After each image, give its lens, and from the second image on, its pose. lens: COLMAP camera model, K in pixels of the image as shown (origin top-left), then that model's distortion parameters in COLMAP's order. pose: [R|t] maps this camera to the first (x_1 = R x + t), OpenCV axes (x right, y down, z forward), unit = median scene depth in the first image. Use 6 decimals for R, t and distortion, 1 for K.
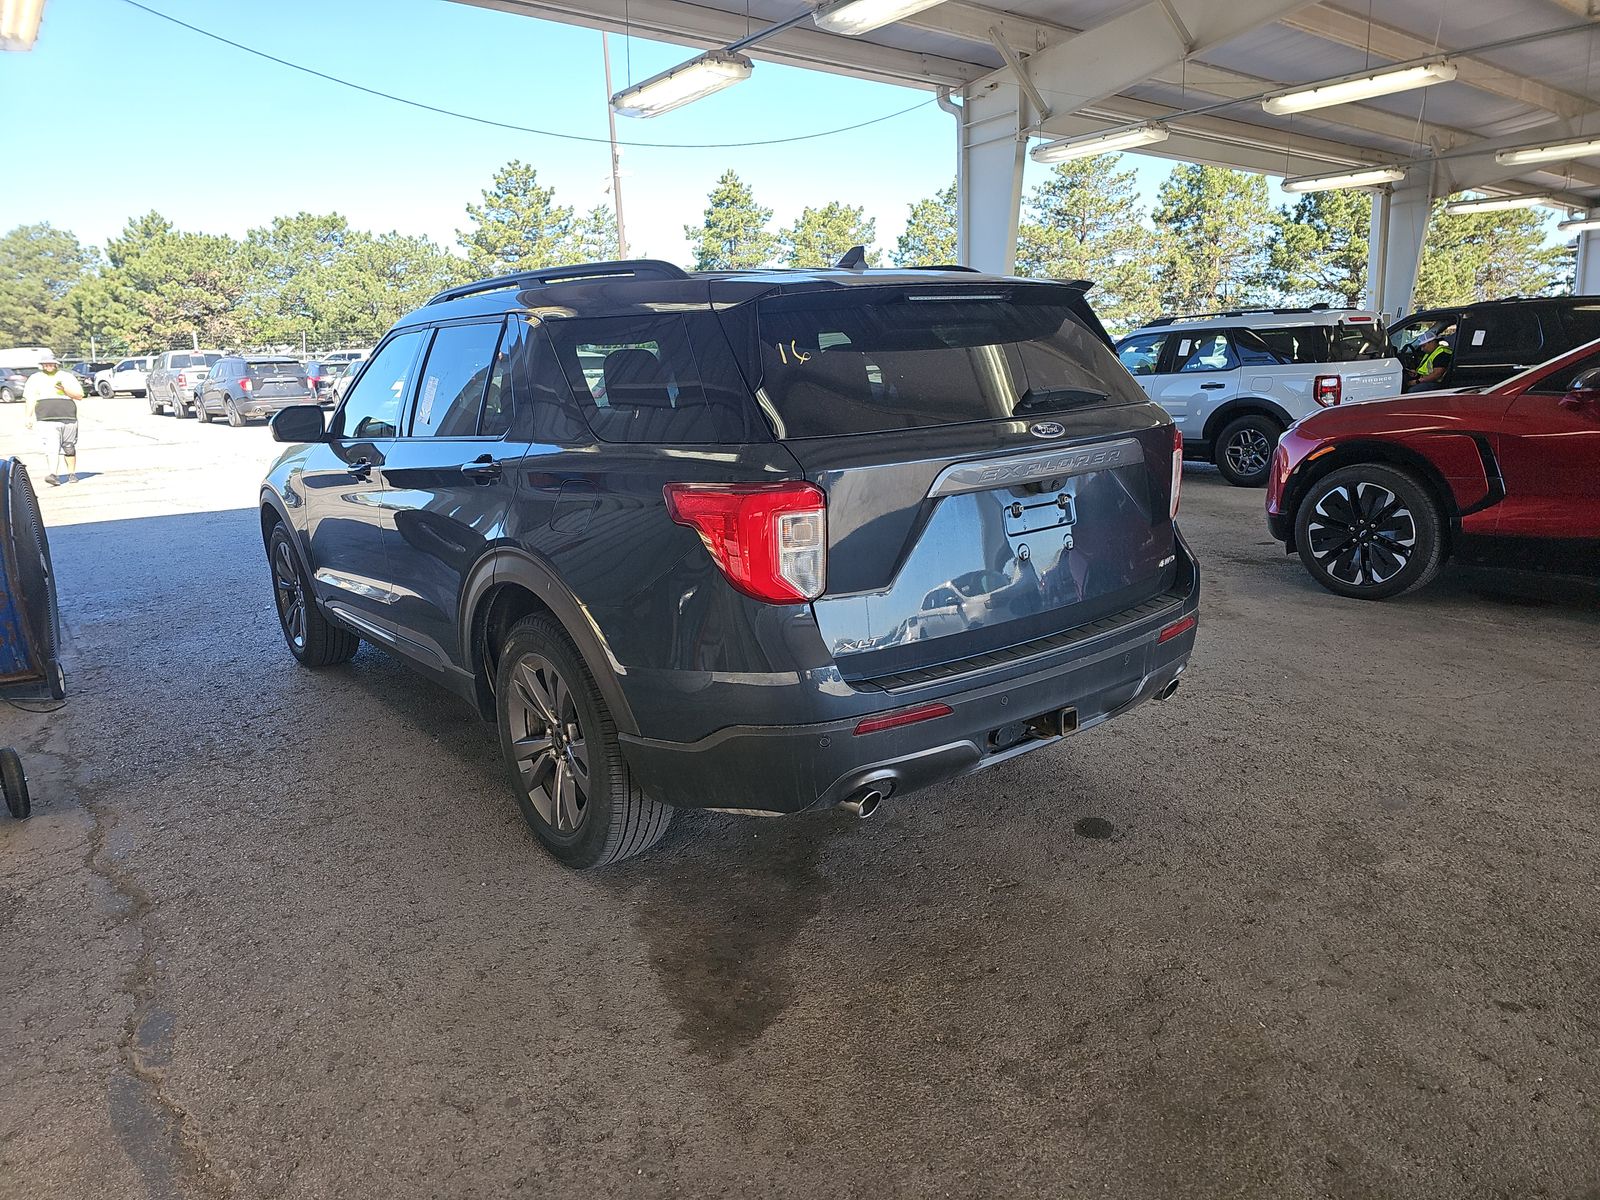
lens RADIAL K [[1084.9, 0, 805.3], [0, 1084.9, 594.1], [0, 0, 1]] dist [0.056716, -0.057639]
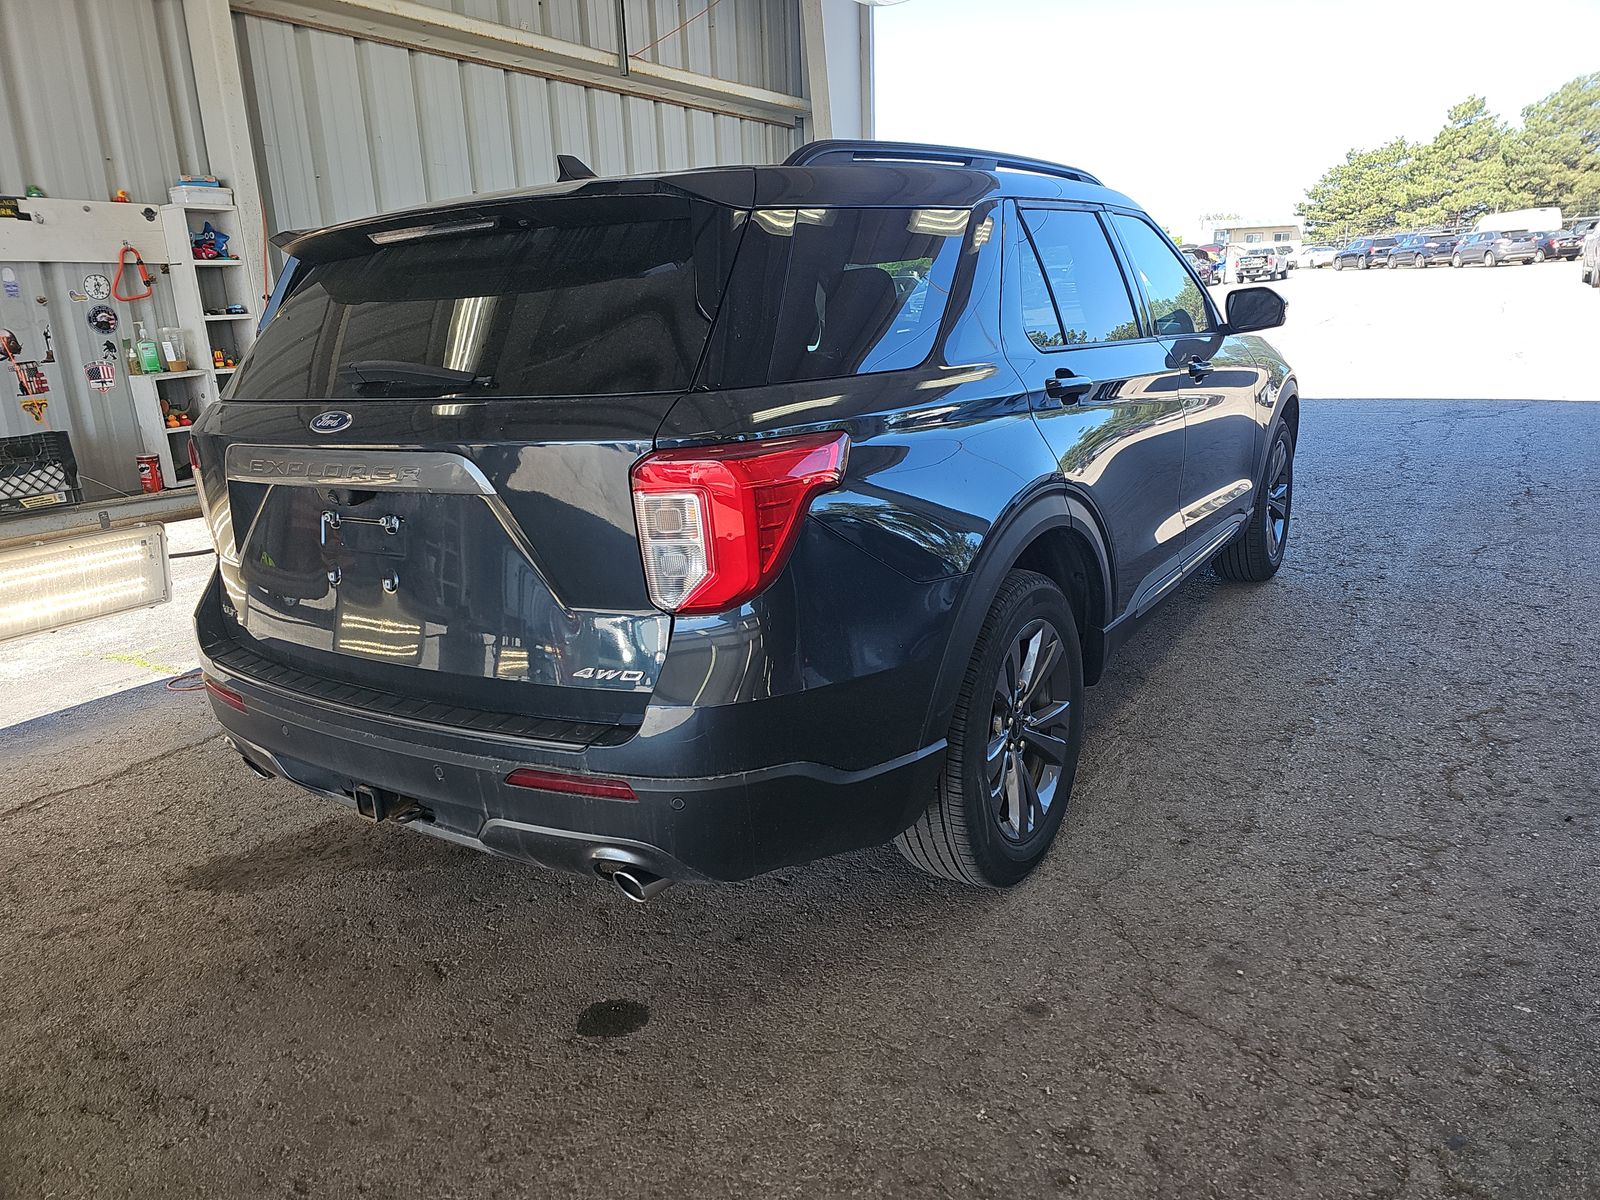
lens RADIAL K [[1084.9, 0, 805.3], [0, 1084.9, 594.1], [0, 0, 1]] dist [0.056716, -0.057639]
pose [[0.297920, 0.272425, -0.914892, 0.070829], [-0.156308, 0.959399, 0.234779, -0.018036], [0.941707, 0.073060, 0.328407, 0.072508]]
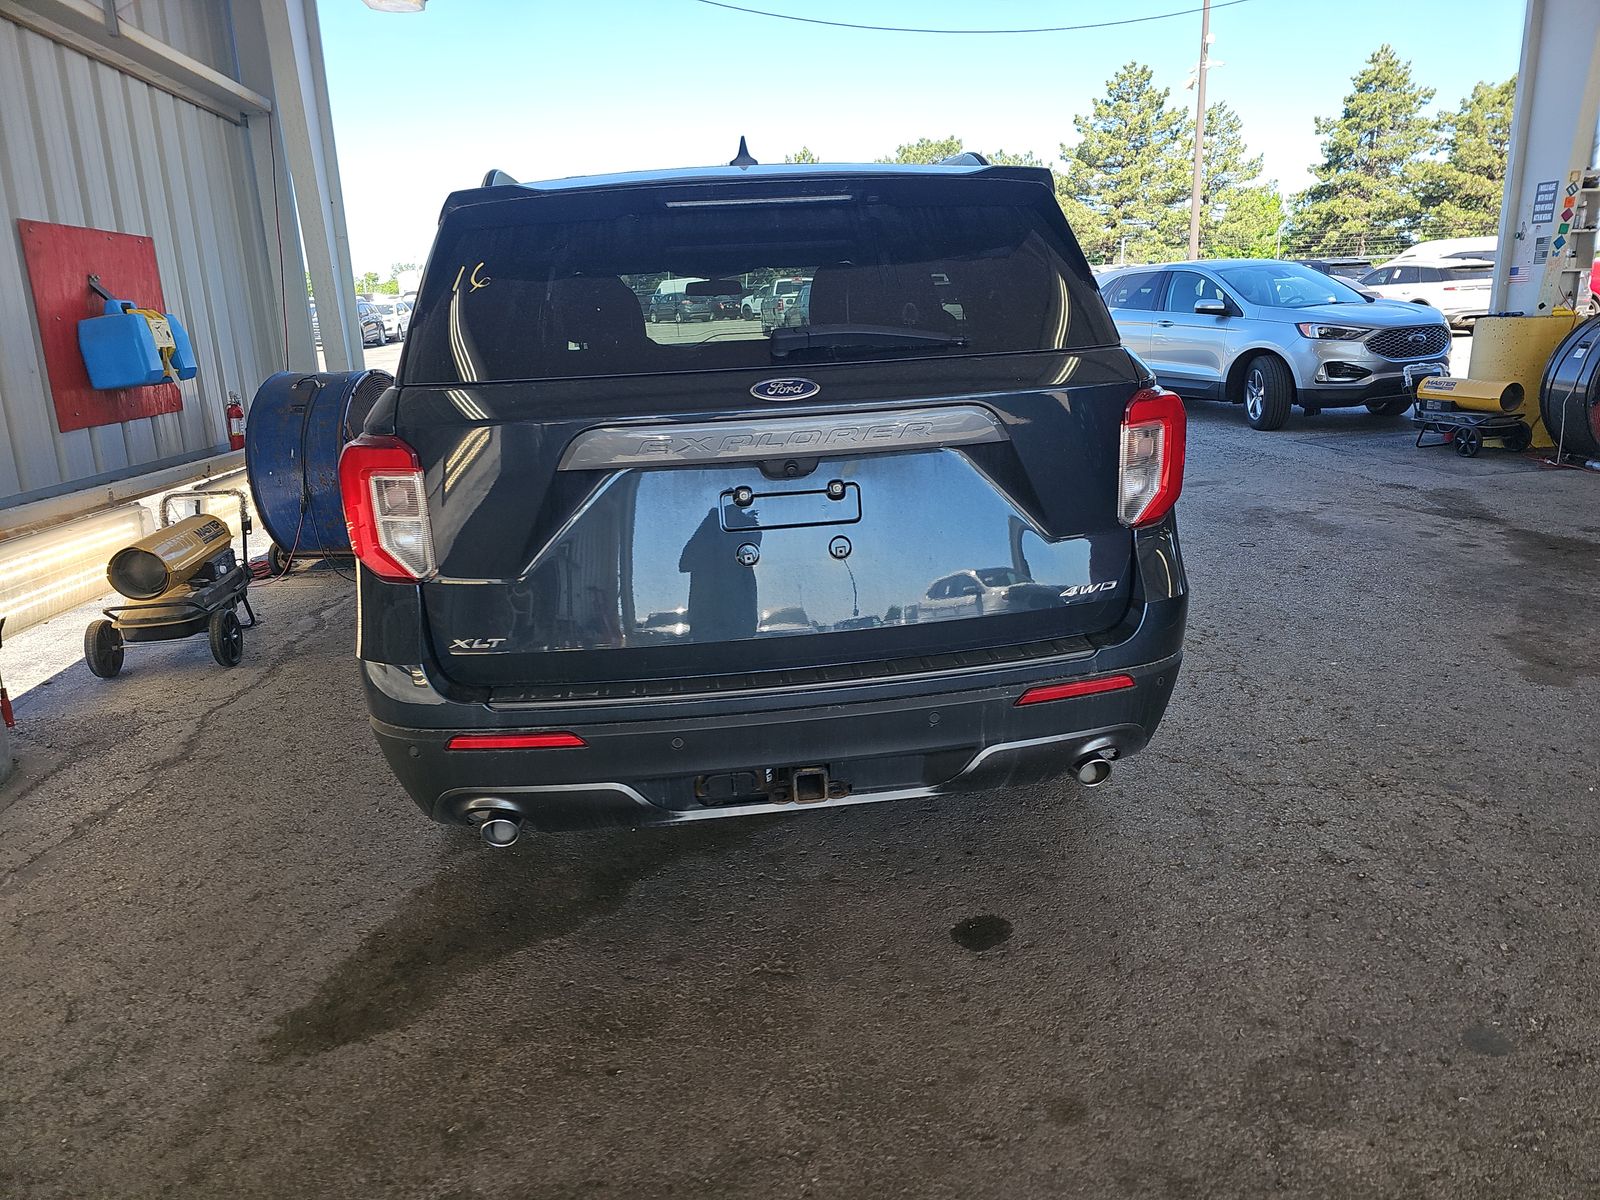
lens RADIAL K [[1086.8, 0, 800.0], [0, 1086.8, 600.0], [0, 0, 1]] dist [0.073565, -0.076568]
pose [[0.849447, 0.141799, -0.508265, 0.042018], [-0.104227, 0.989328, 0.101818, -0.005894], [0.517278, -0.033514, 0.855161, 0.025906]]
